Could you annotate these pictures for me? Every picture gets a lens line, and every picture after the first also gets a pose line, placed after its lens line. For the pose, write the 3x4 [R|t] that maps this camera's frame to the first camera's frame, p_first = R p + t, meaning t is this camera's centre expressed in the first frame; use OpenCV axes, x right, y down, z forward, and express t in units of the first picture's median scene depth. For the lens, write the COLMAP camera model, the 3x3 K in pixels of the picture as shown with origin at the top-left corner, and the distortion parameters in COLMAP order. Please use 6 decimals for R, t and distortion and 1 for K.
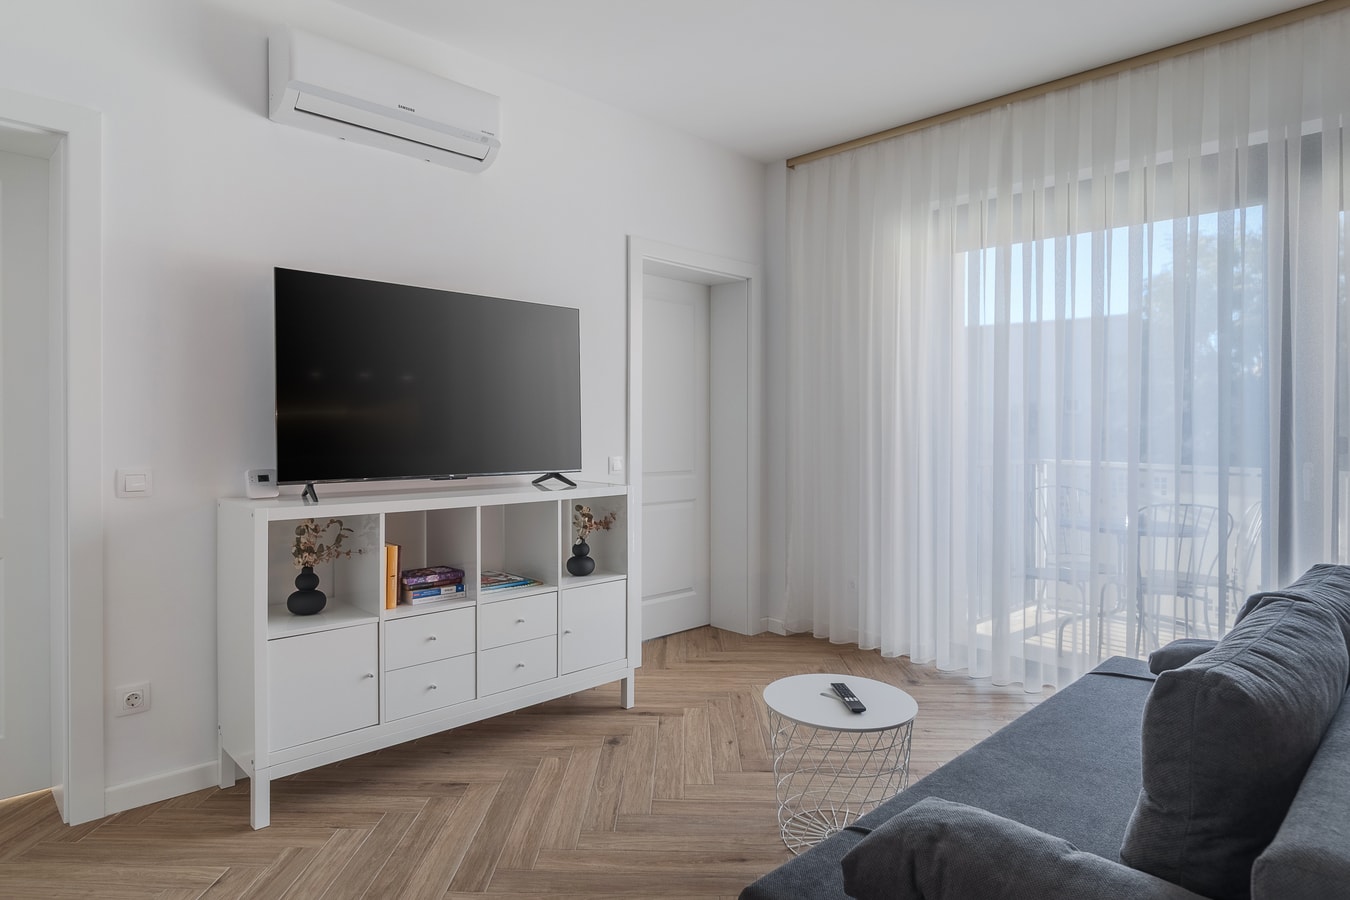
lens RADIAL K [[762.6, 0, 675.0], [0, 762.6, 450.0], [0, 0, 1]] dist [-0.001790, -0.000455]
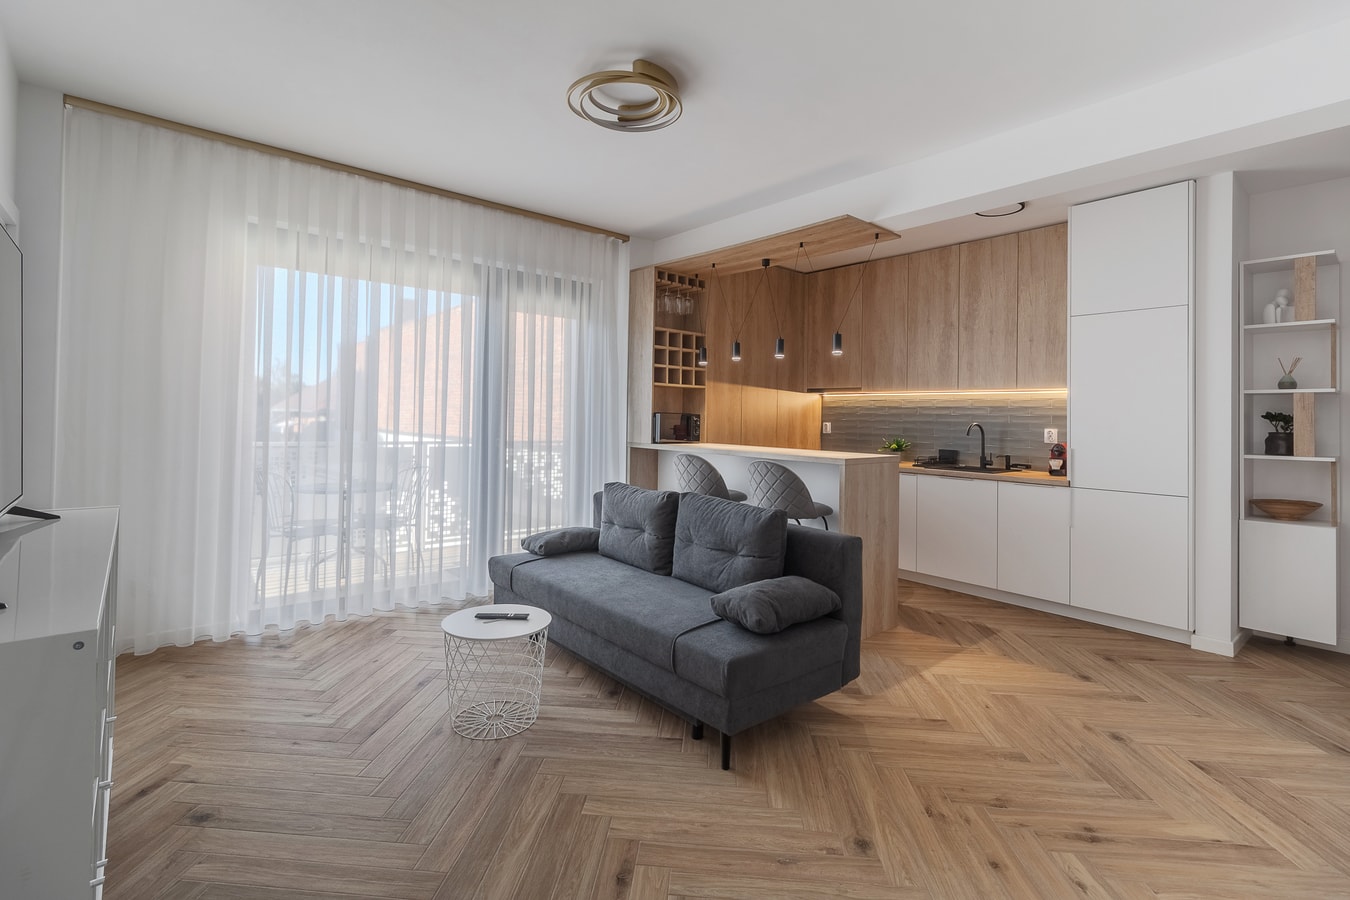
lens RADIAL K [[622.2, 0, 672.4], [0, 622.2, 412.4], [0, 0, 1]] dist [-0.000927, -0.000137]
pose [[0.078001, -0.001102, 0.996953, -0.739284], [0.013169, 0.999913, 0.000075, -0.043150], [-0.996866, 0.013123, 0.078008, 0.472299]]
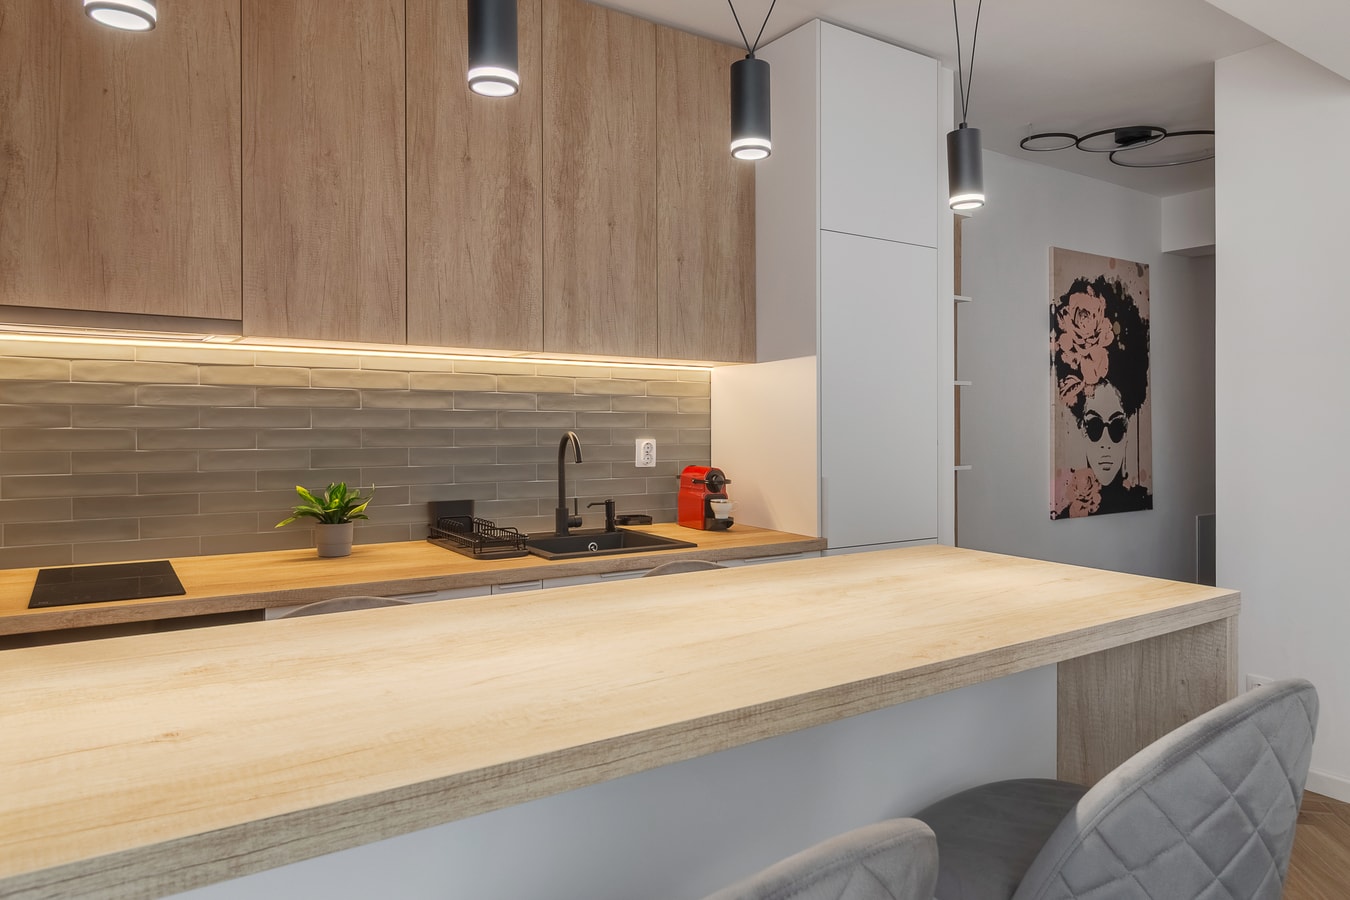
lens RADIAL K [[878.4, 0, 676.4], [0, 878.4, 411.3], [0, 0, 1]] dist [0.003789, 0.000771]
pose [[-0.982087, -0.016725, 0.187685, 0.766411], [-0.011939, 0.999575, 0.026601, -0.056127], [-0.188051, 0.023884, -0.981869, 0.765519]]
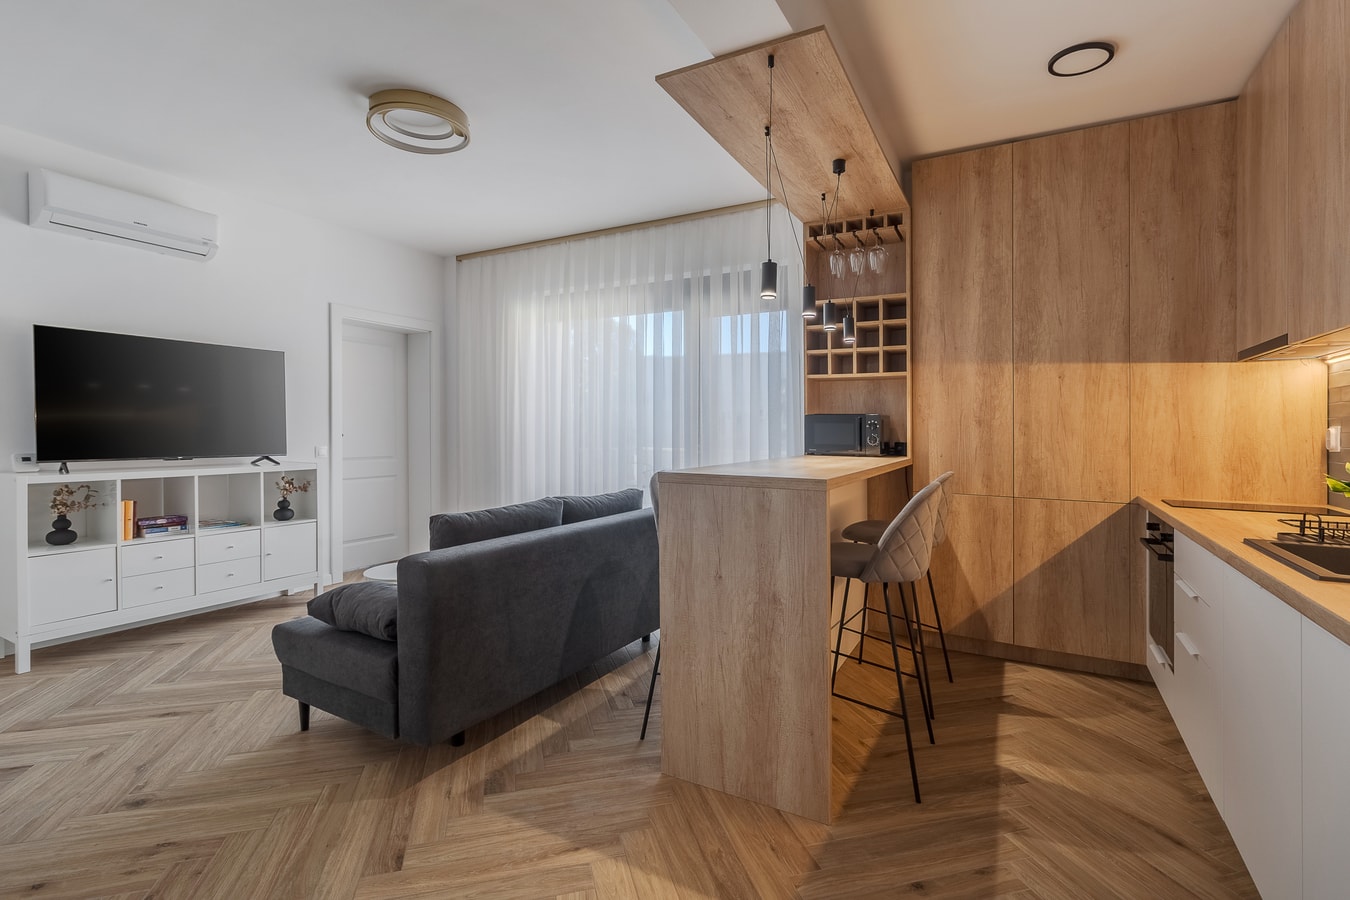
lens RADIAL K [[621.0, 0, 676.5], [0, 621.0, 446.0], [0, 0, 1]] dist [0.000112, 0.001118]
pose [[0.960323, -0.009319, 0.278736, 0.346619], [0.010093, 0.999948, -0.001343, 0.022854], [-0.278709, 0.004104, 0.960367, -0.536126]]
